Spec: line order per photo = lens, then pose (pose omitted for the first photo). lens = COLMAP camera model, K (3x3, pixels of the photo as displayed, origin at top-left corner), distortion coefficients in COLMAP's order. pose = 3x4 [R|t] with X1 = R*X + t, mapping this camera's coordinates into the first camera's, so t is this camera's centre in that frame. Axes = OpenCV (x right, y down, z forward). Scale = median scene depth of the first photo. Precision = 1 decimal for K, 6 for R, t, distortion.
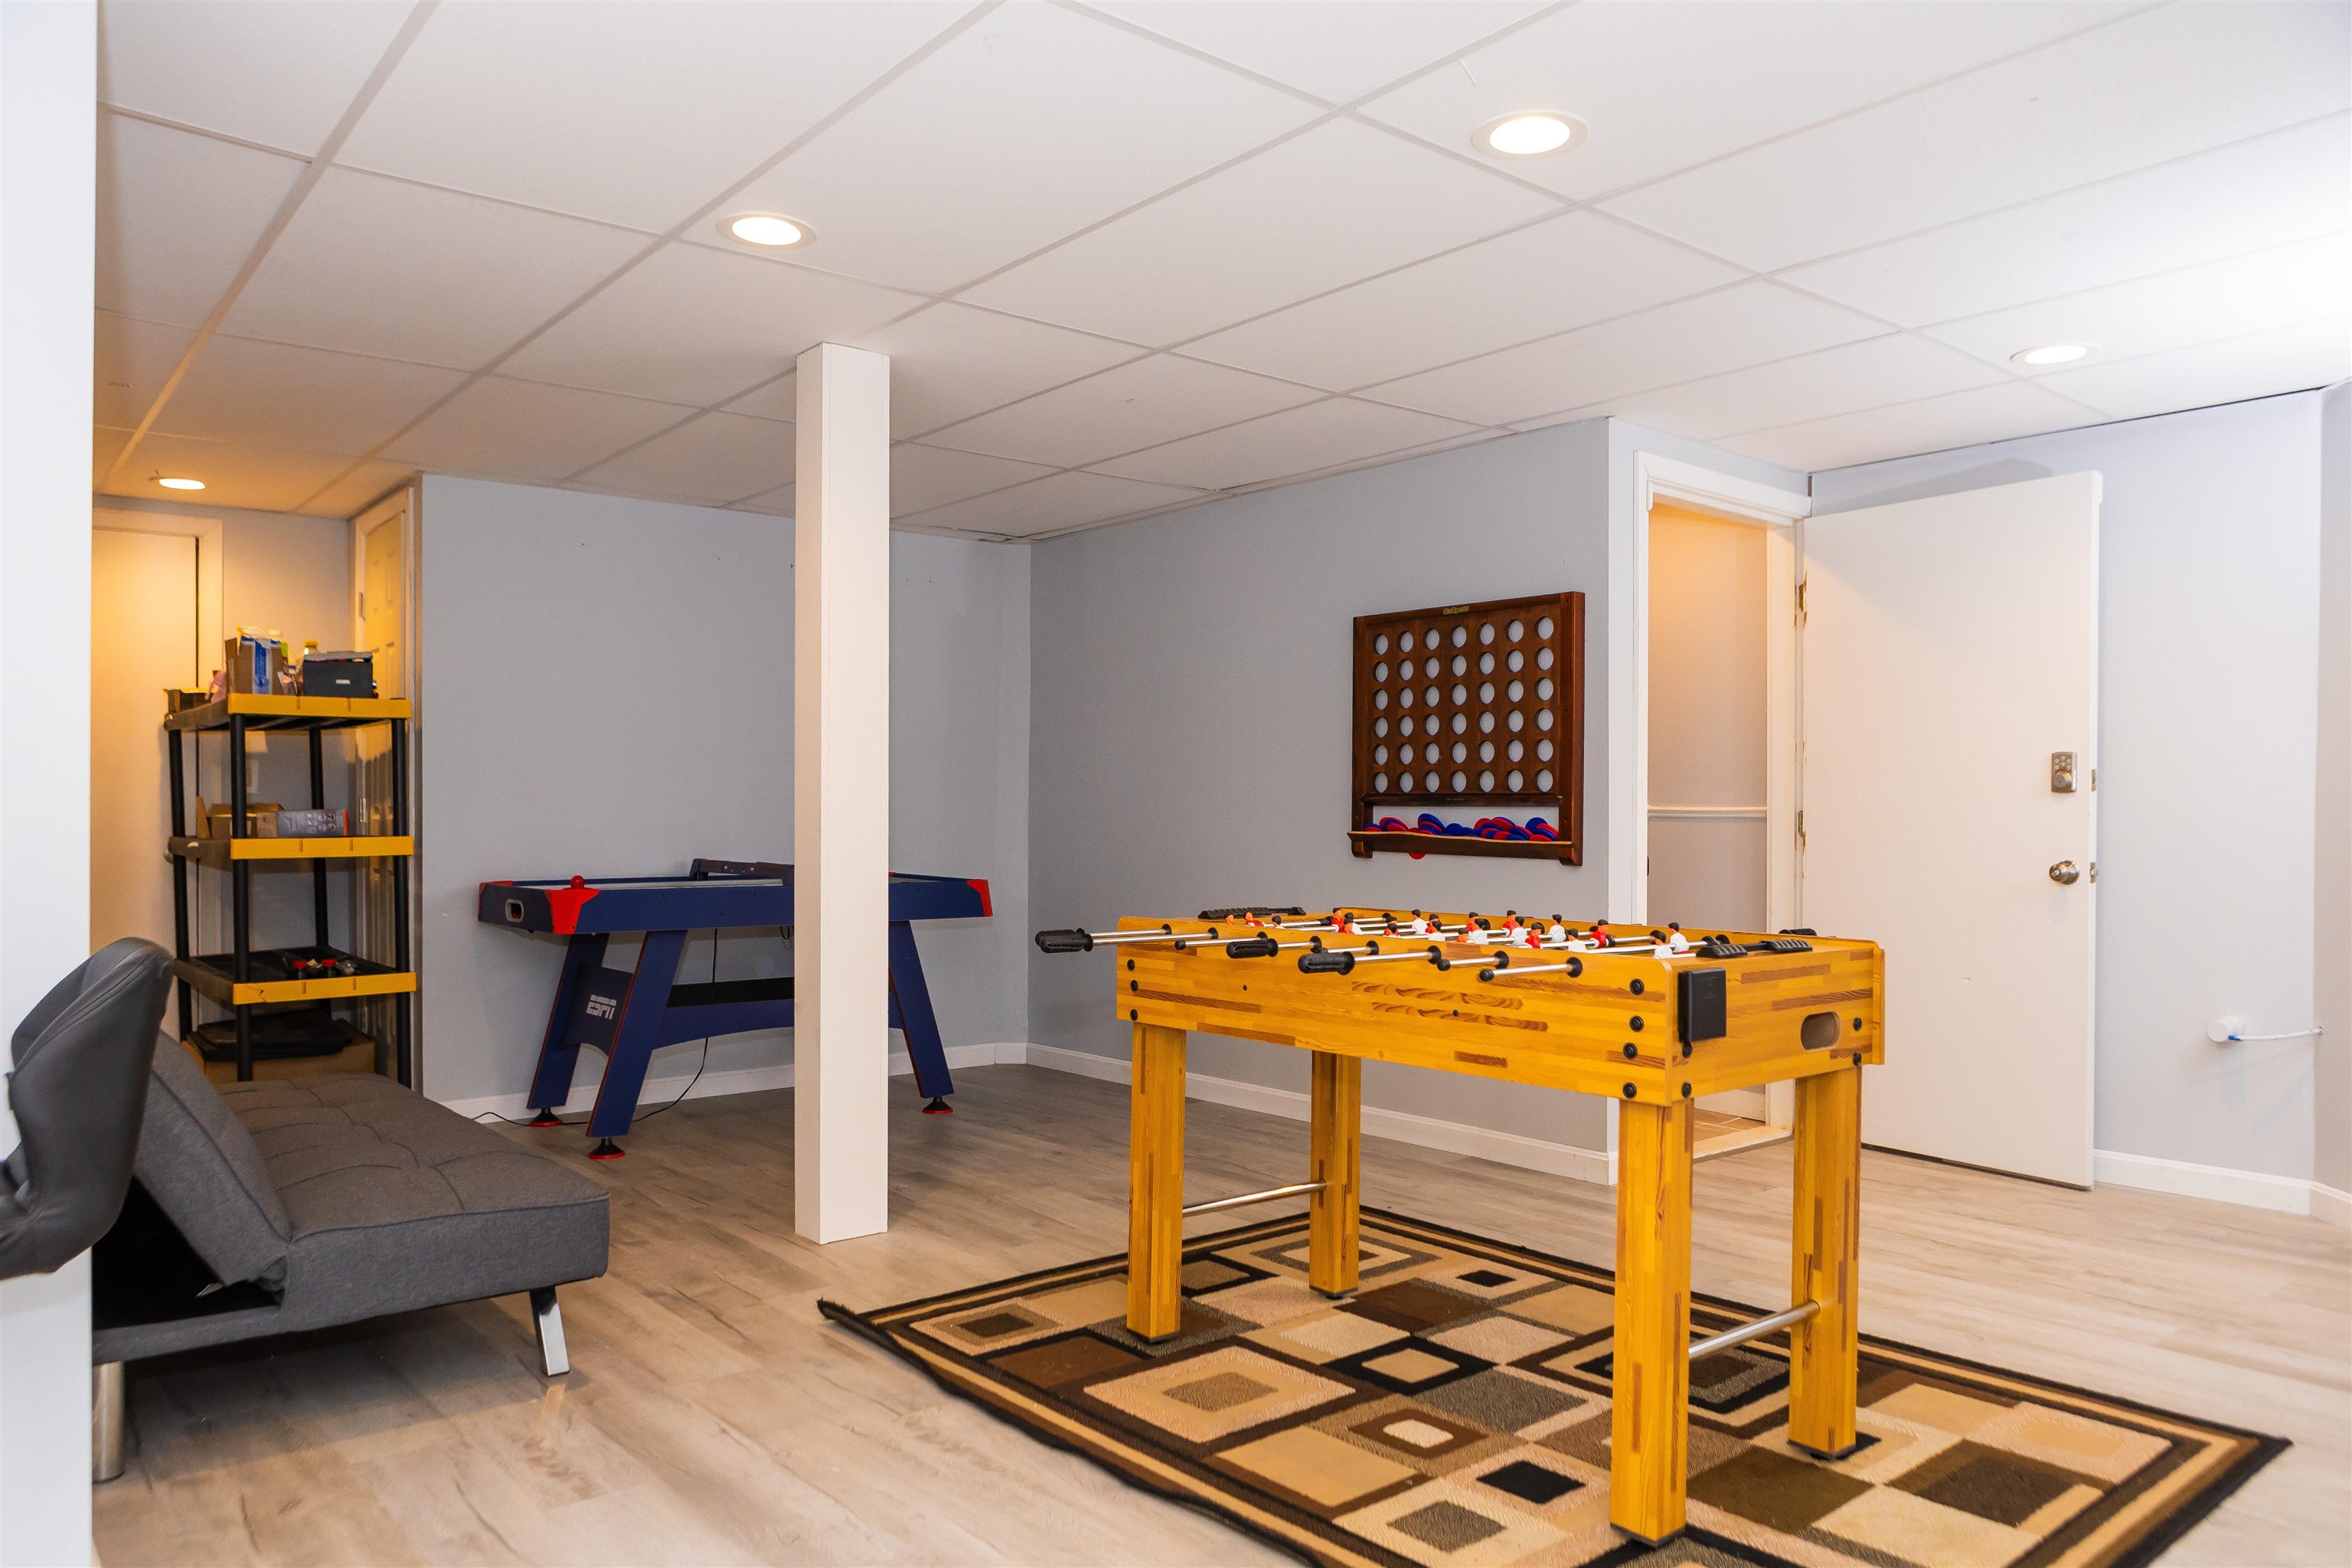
lens RADIAL K [[1583.2, 0, 1173.3], [0, 1583.2, 806.6], [0, 0, 1]] dist [-0.030156, 0.029135]
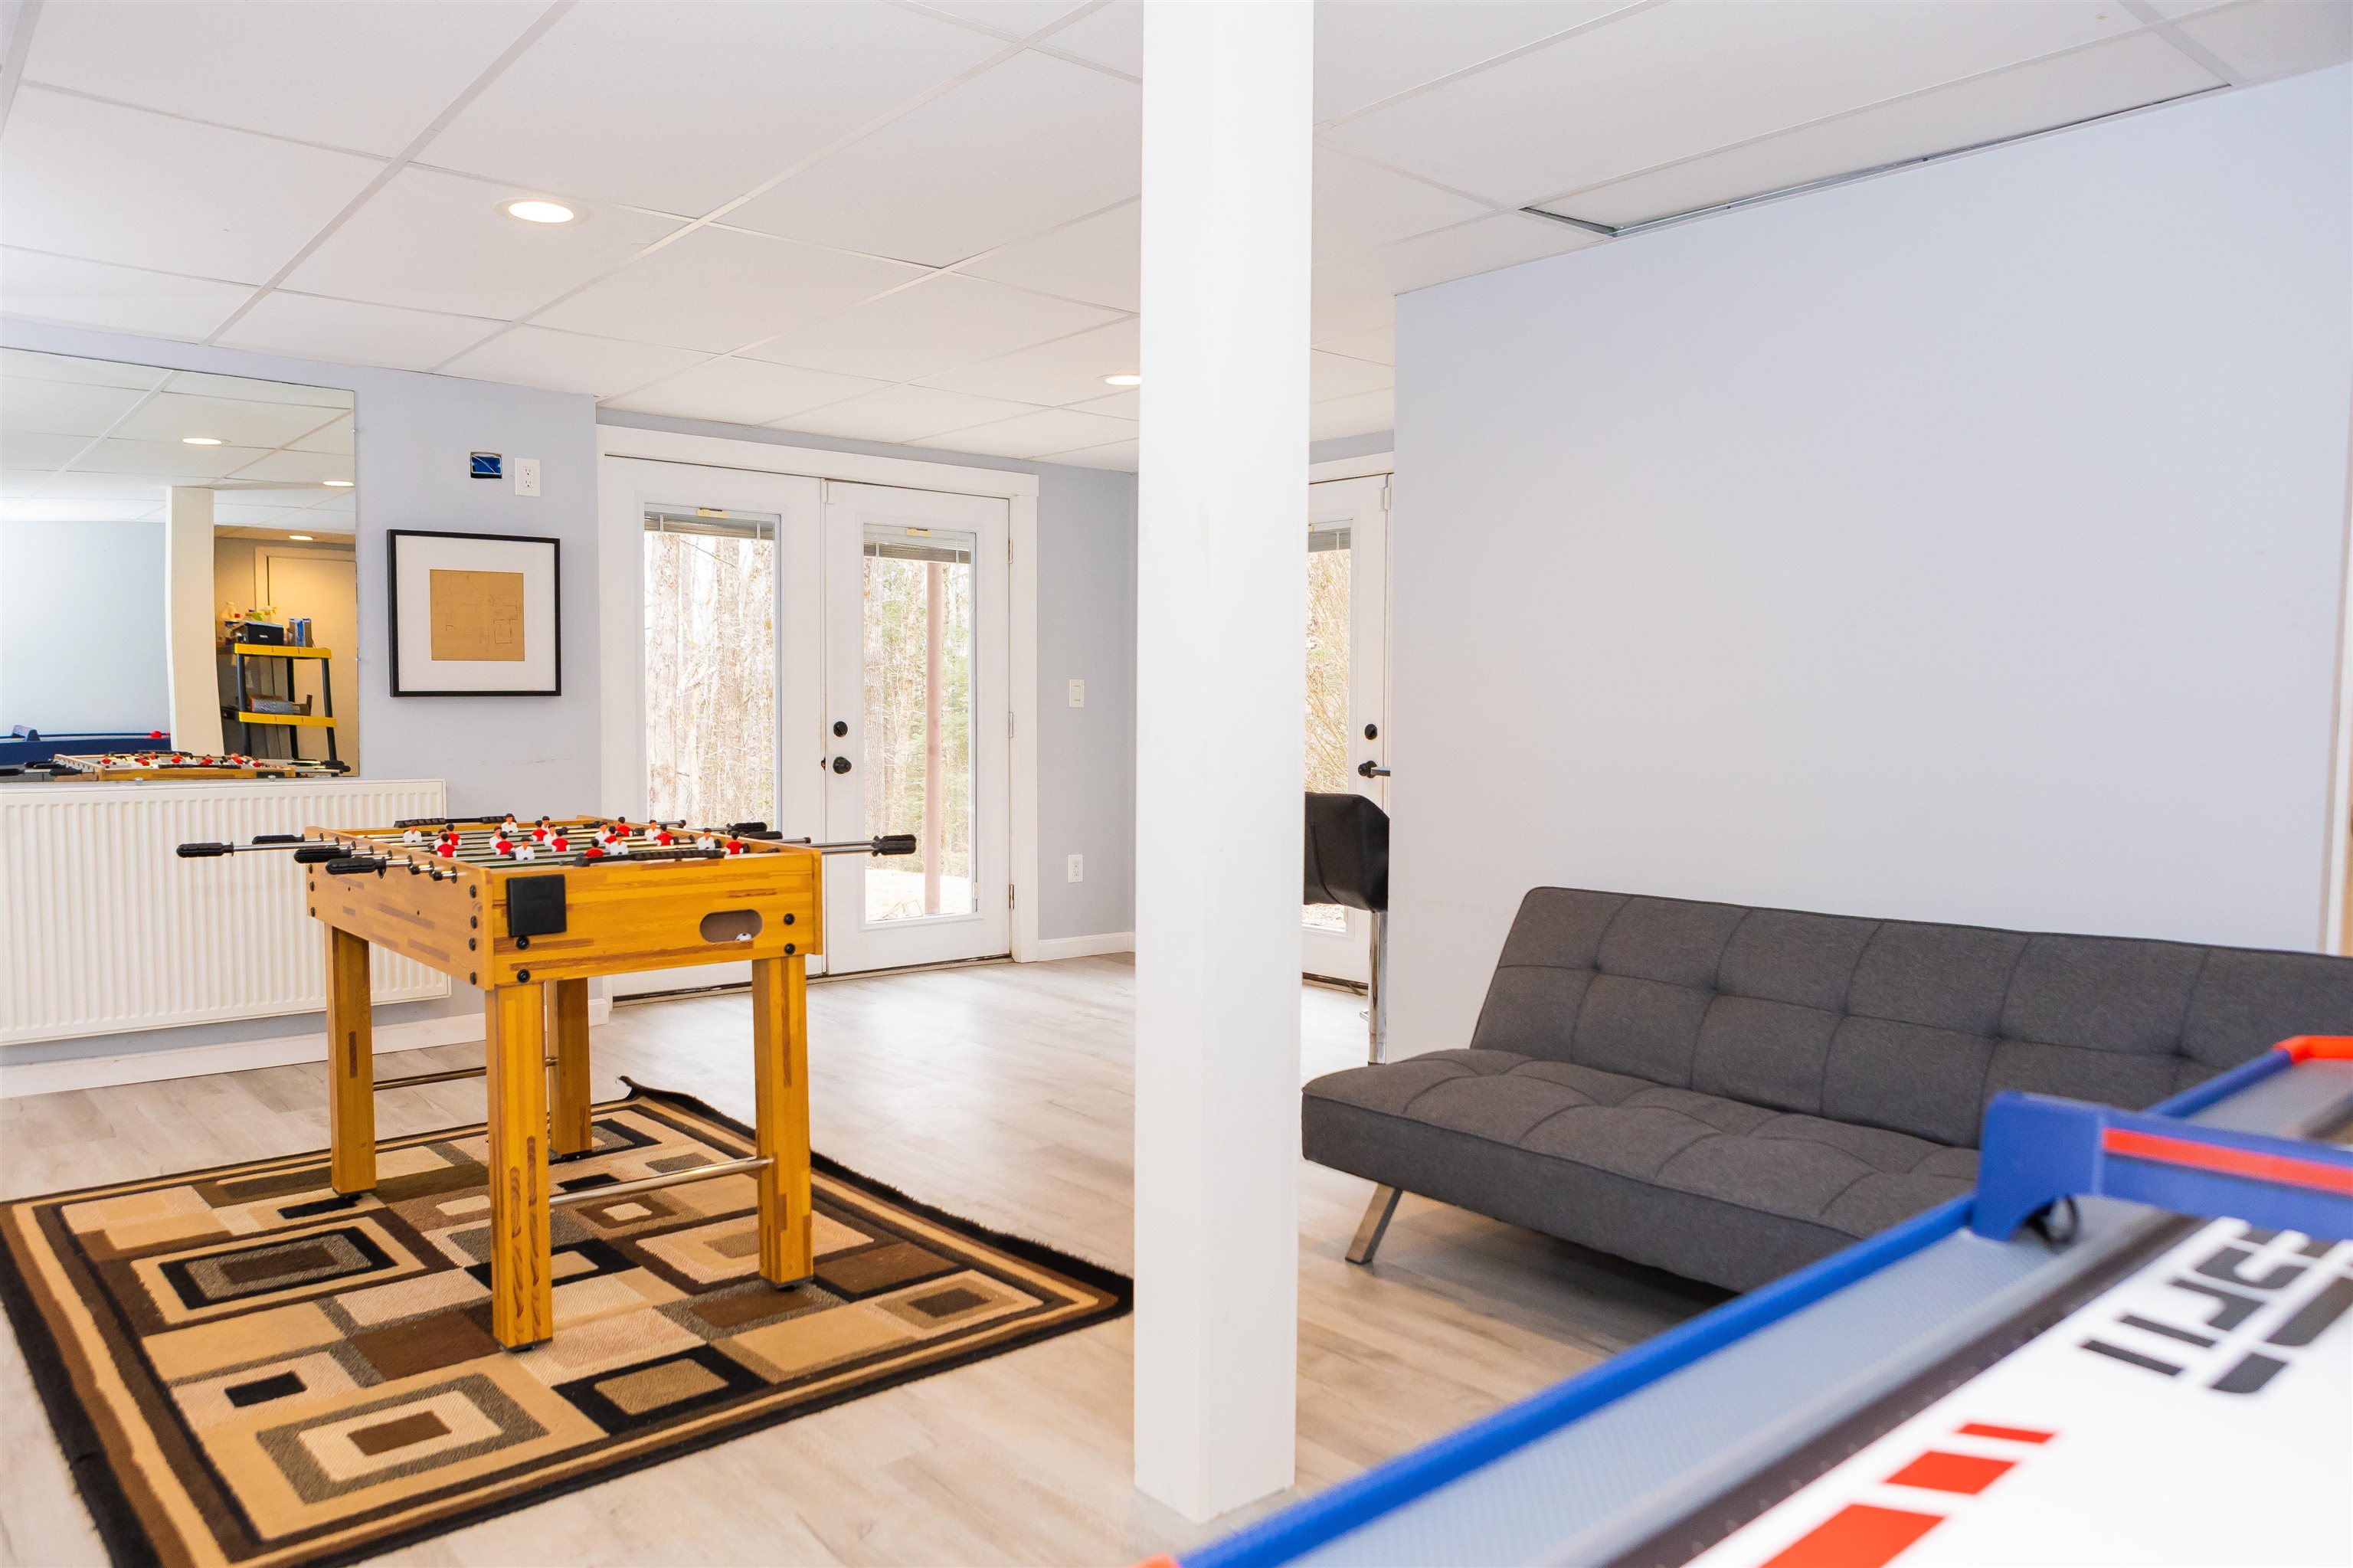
lens RADIAL K [[1583.9, 0, 1173.8], [0, 1583.9, 806.7], [0, 0, 1]] dist [-0.030156, 0.029135]
pose [[-0.999748, -0.007600, -0.021105, -0.228341], [-0.008788, 0.998346, 0.056811, -0.013804], [0.020638, 0.056982, -0.998162, 1.956214]]
